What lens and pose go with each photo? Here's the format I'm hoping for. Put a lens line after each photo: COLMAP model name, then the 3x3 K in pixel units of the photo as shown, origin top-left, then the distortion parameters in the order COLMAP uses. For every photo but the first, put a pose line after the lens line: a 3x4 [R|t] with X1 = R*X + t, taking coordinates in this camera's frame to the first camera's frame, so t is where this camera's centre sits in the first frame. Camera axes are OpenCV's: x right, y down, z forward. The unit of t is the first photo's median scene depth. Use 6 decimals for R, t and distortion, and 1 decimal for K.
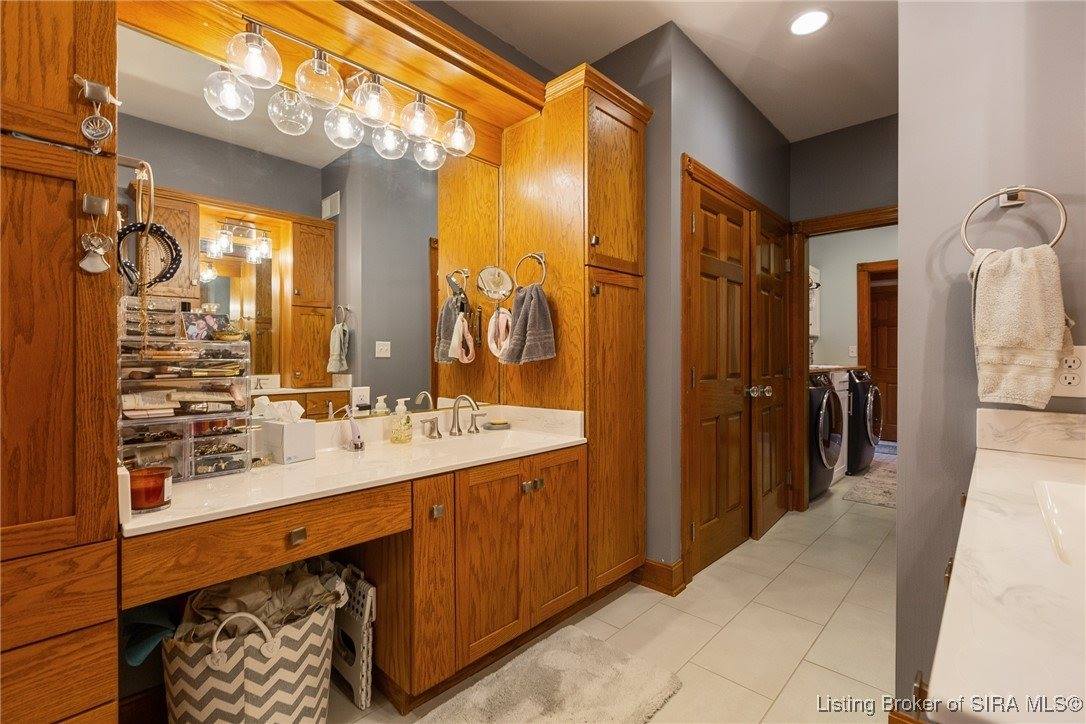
lens RADIAL K [[488.4, 0, 543.0], [0, 488.4, 362.0], [0, 0, 1]] dist [-0.002156, -0.000207]
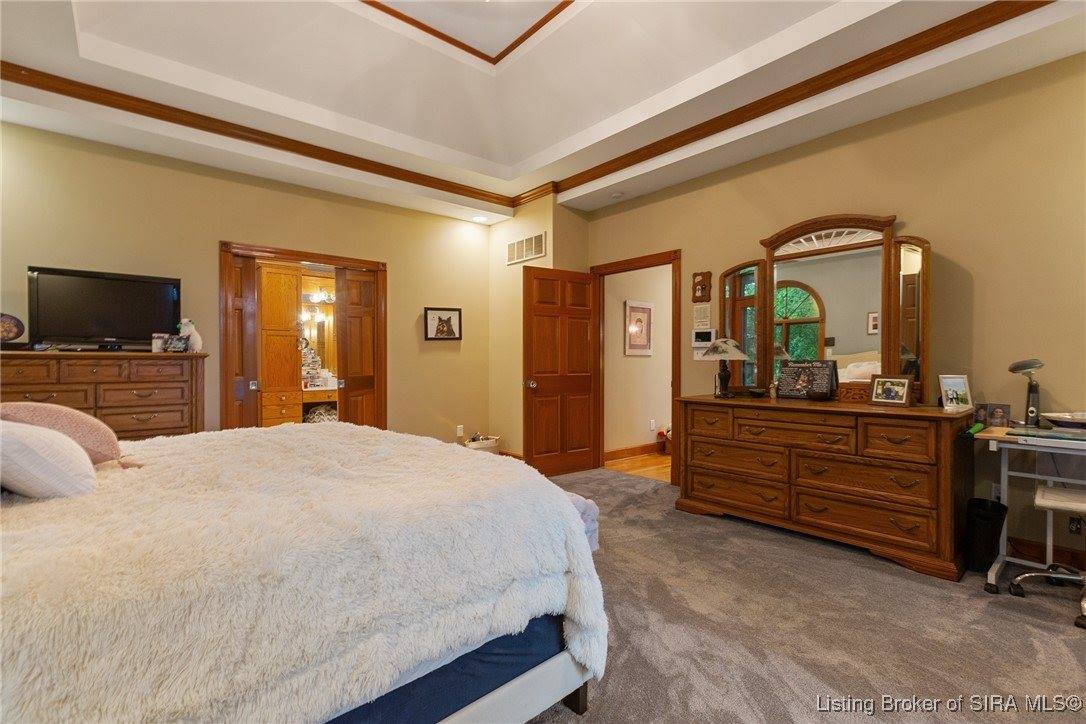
lens RADIAL K [[488.4, 0, 543.0], [0, 488.4, 362.0], [0, 0, 1]] dist [-0.002156, -0.000207]
pose [[0.996371, -0.002320, -0.085082, 1.855462], [0.002365, 0.999997, 0.000423, -0.007308], [0.085081, -0.000623, 0.996374, -3.367146]]
